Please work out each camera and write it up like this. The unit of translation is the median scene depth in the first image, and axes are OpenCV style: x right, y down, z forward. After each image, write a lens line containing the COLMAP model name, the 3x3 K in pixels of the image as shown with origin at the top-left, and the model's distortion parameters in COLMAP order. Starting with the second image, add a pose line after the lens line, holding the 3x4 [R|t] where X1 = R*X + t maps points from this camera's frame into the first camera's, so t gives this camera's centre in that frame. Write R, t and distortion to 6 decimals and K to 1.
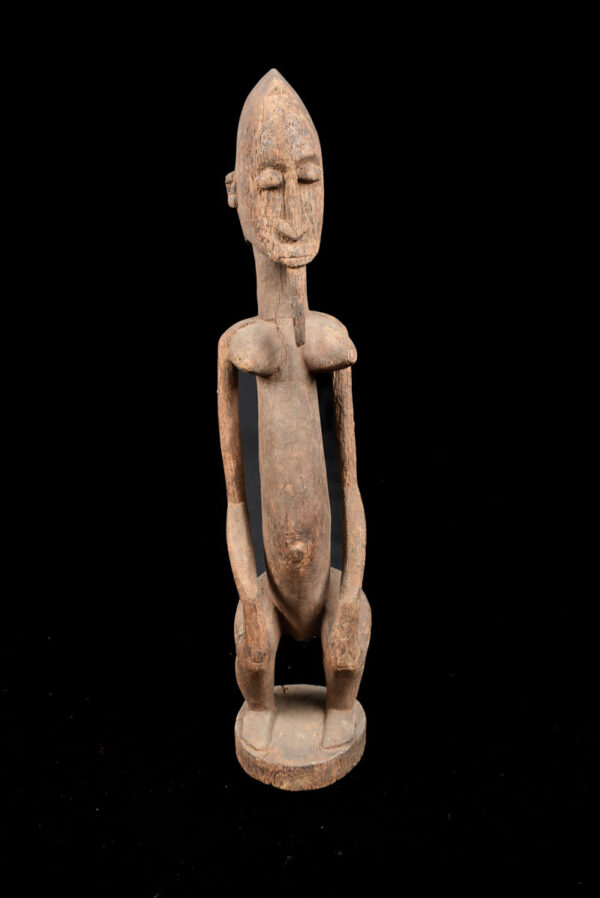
lens RADIAL K [[712.3, 0, 300.0], [0, 712.3, 449.0], [0, 0, 1]] dist [-0.098765, 0.000049]
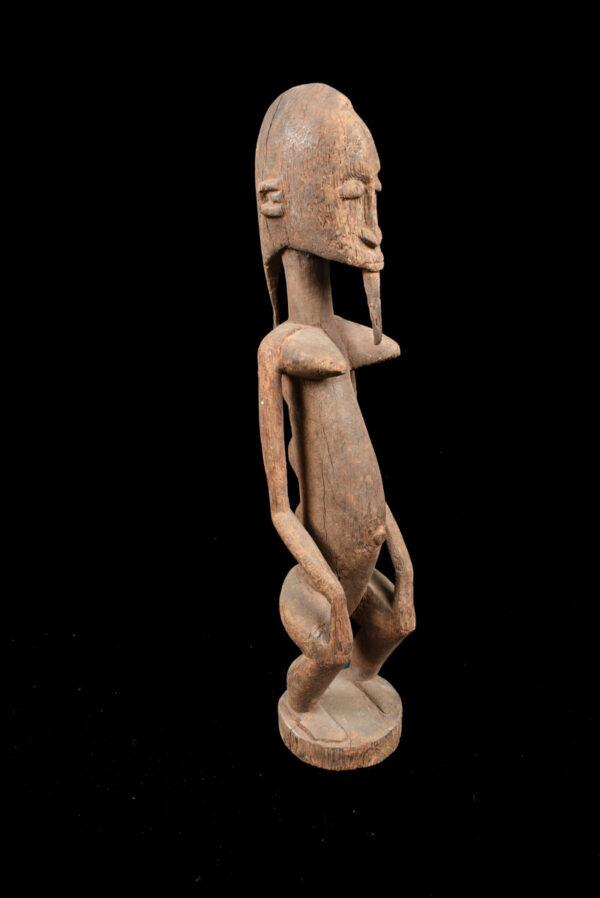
lens RADIAL K [[712.3, 0, 300.0], [0, 712.3, 449.0], [0, 0, 1]] dist [-0.098765, 0.000049]
pose [[0.788052, -0.185294, 0.587061, -0.712381], [0.189651, 0.980319, 0.054836, -0.066407], [-0.585668, 0.068124, 0.807683, 0.196696]]
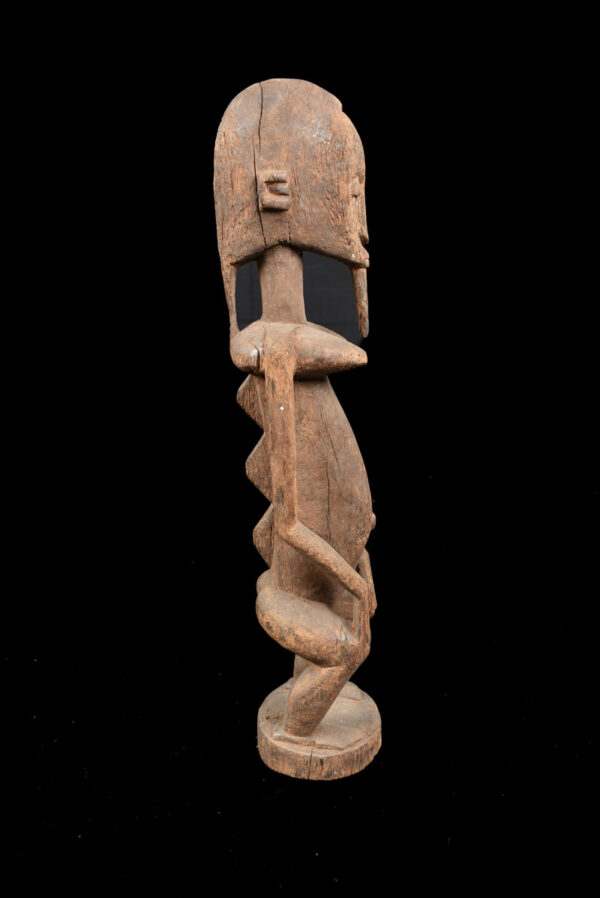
lens RADIAL K [[712.3, 0, 300.0], [0, 712.3, 449.0], [0, 0, 1]] dist [-0.098765, 0.000049]
pose [[0.078986, -0.235957, 0.968548, -1.082160], [0.298702, 0.932544, 0.202827, -0.225171], [-0.951072, 0.273287, 0.144139, 0.926717]]
